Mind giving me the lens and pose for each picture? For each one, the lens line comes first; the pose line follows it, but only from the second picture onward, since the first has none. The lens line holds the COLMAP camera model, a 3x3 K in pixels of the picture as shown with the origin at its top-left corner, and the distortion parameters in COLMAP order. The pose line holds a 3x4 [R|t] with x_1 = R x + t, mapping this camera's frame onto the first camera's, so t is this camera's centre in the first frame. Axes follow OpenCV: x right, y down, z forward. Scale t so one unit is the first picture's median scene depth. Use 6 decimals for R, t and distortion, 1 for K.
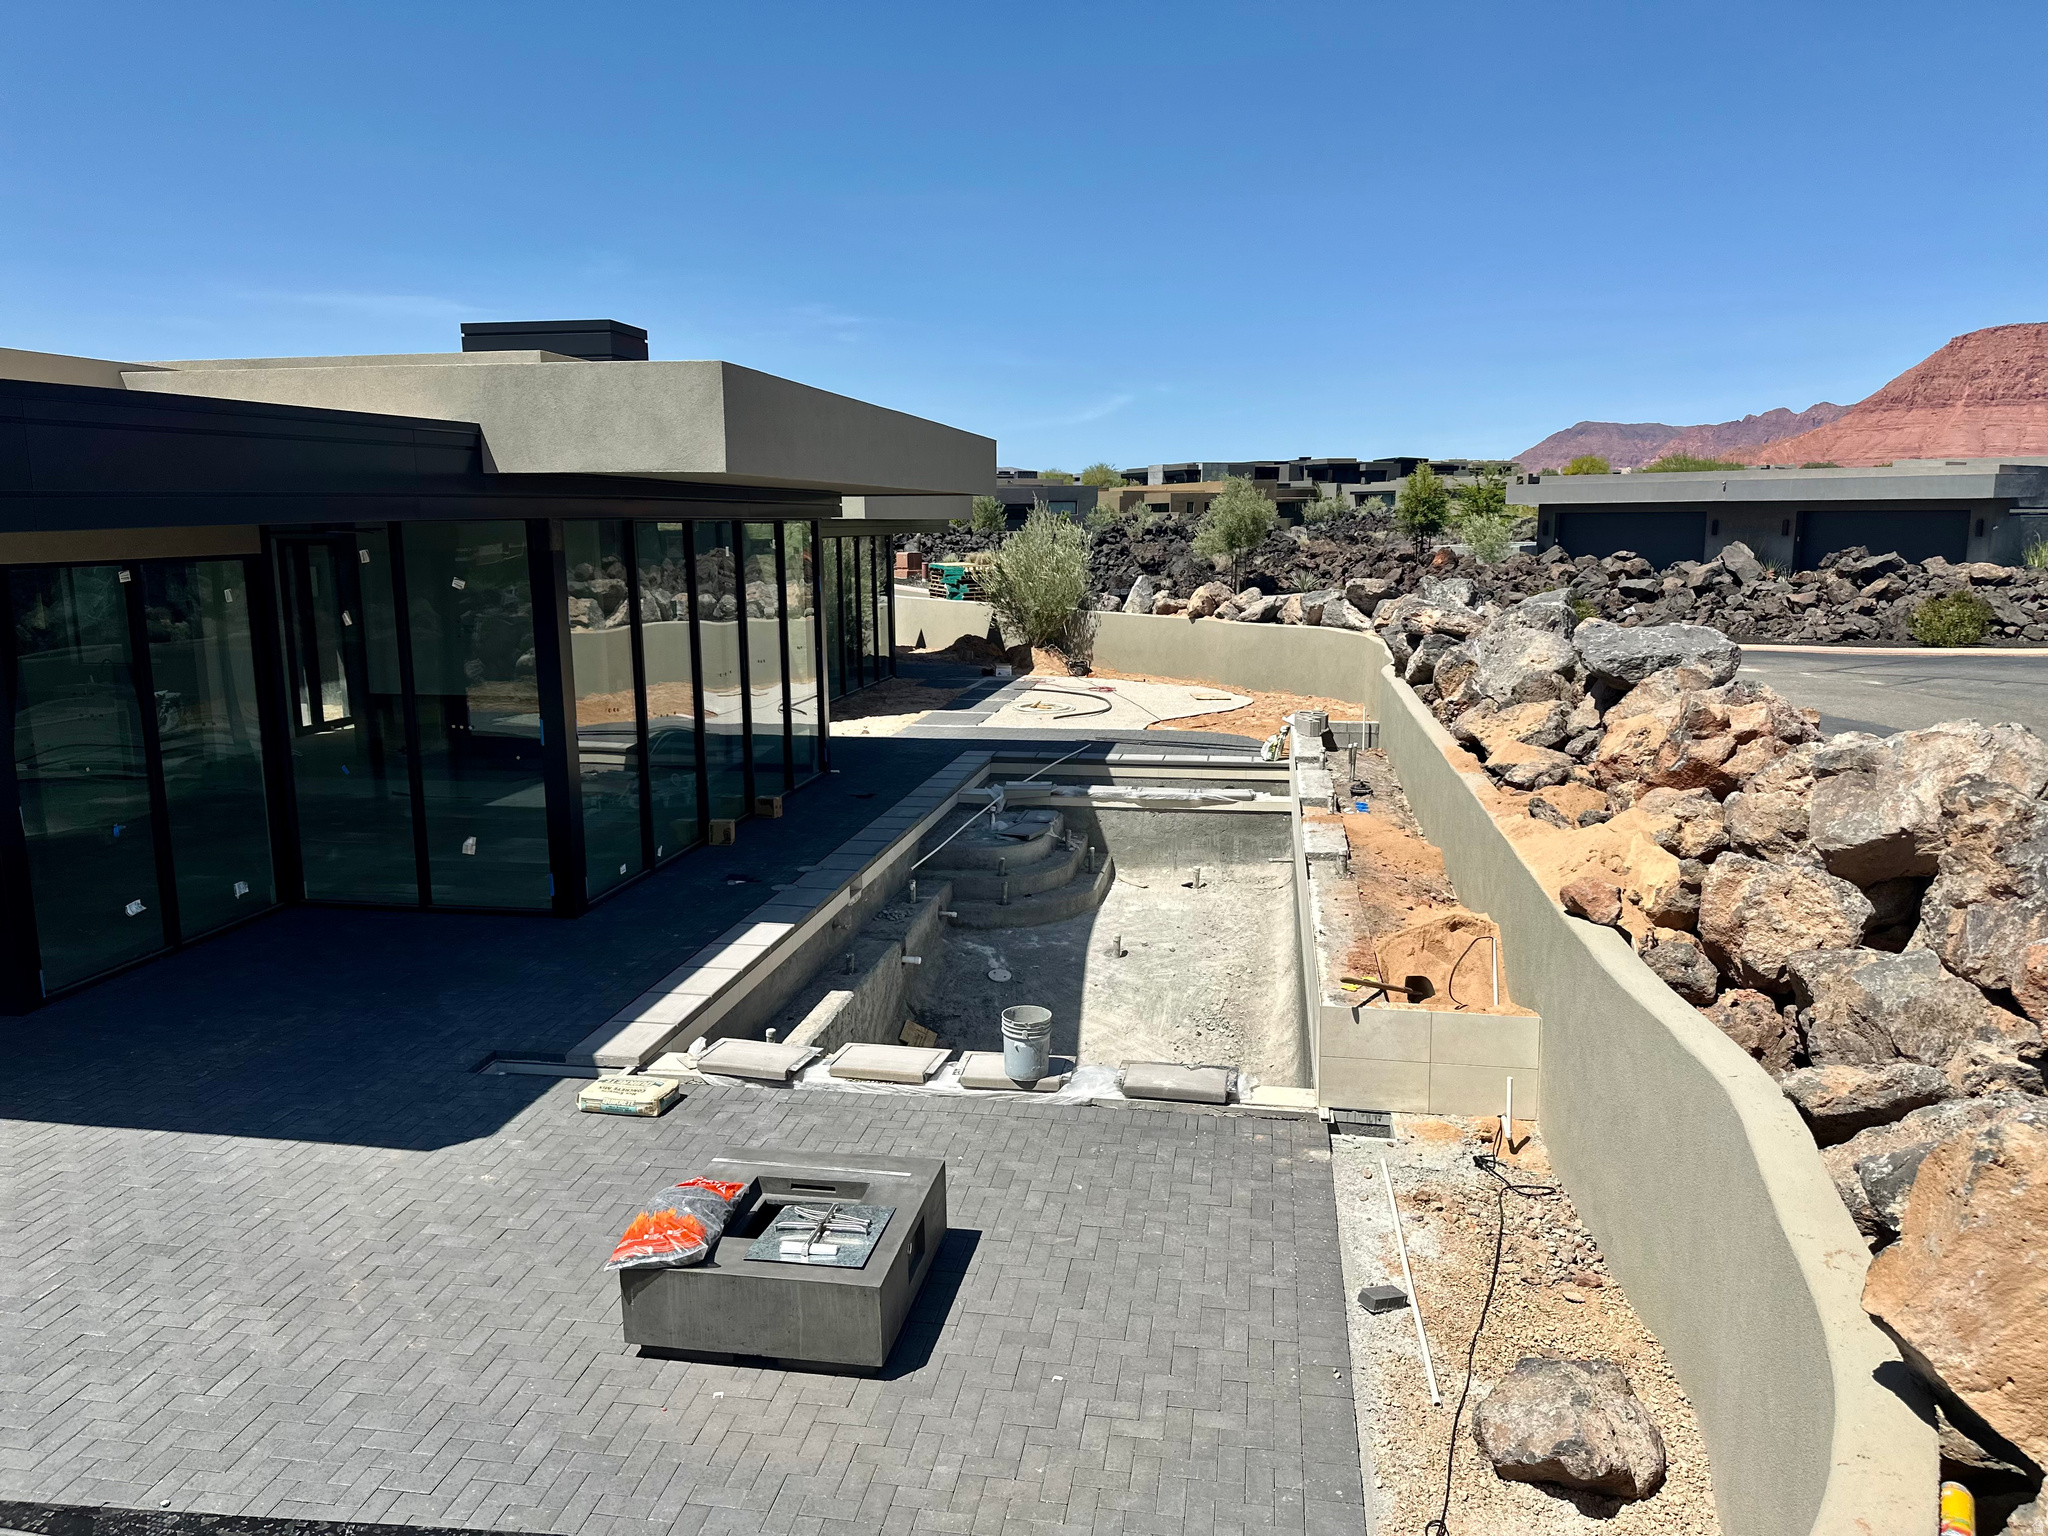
lens RADIAL K [[1427.1, 0, 1024.0], [0, 1427.1, 768.0], [0, 0, 1]] dist [0.124805, -0.205408]
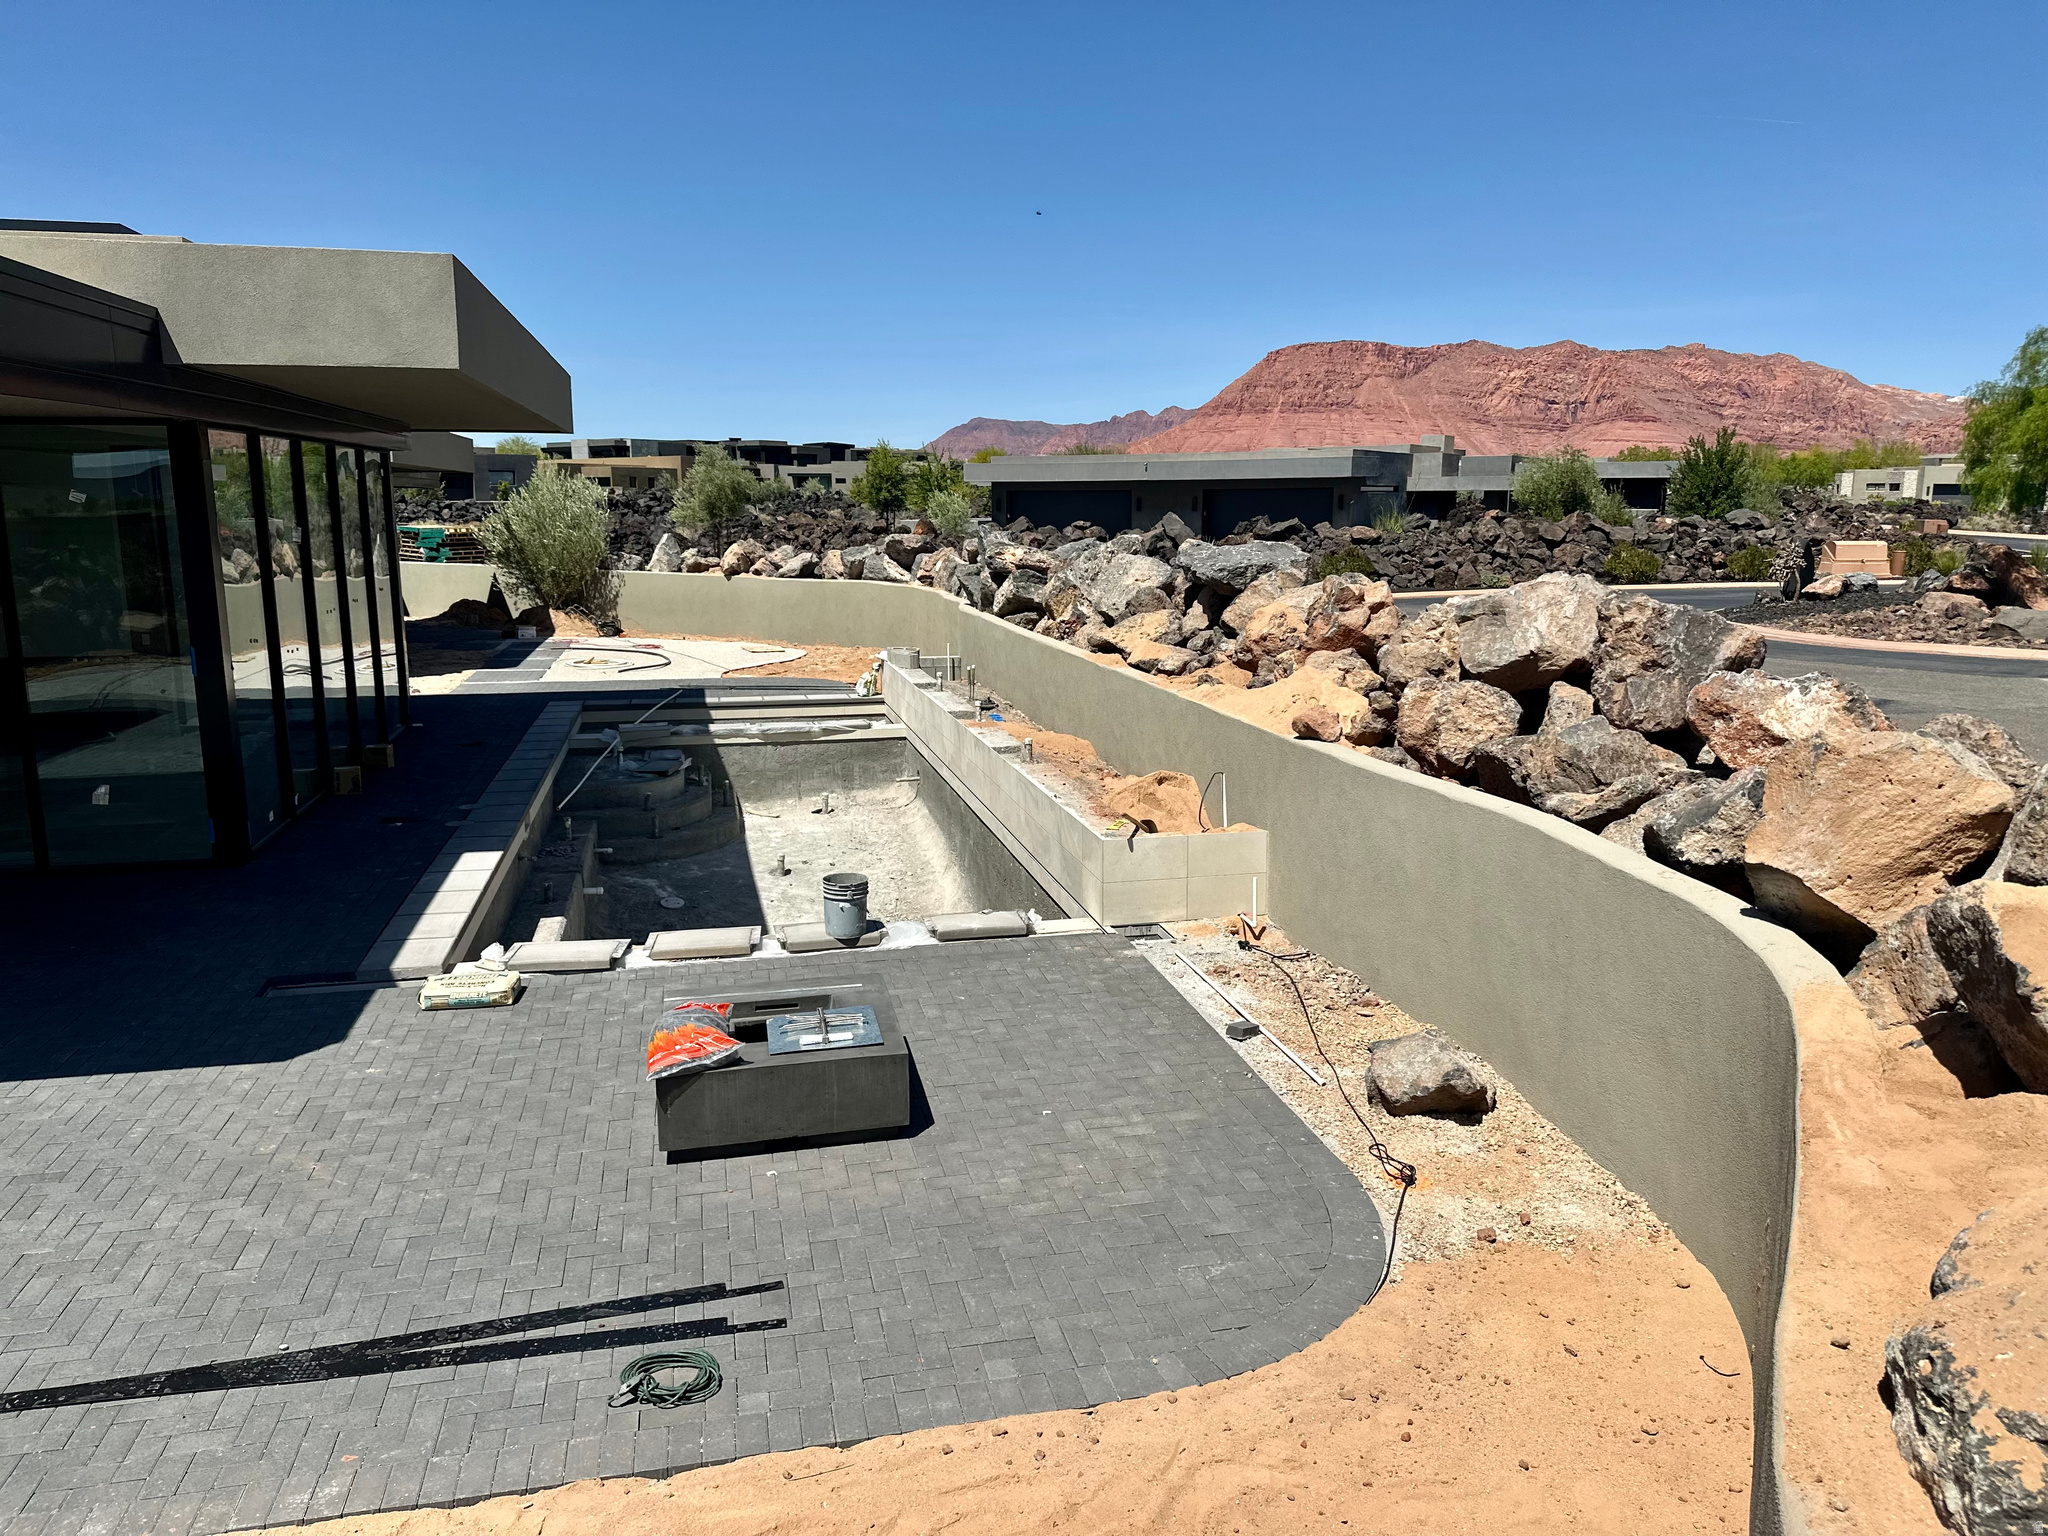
lens RADIAL K [[1436.5, 0, 1024.0], [0, 1436.5, 768.0], [0, 0, 1]] dist [0.194449, -0.429768]
pose [[0.920863, -0.062930, 0.384775, -0.178454], [0.060695, 0.997995, 0.017965, 0.047815], [-0.385134, 0.006810, 0.922835, -0.037842]]
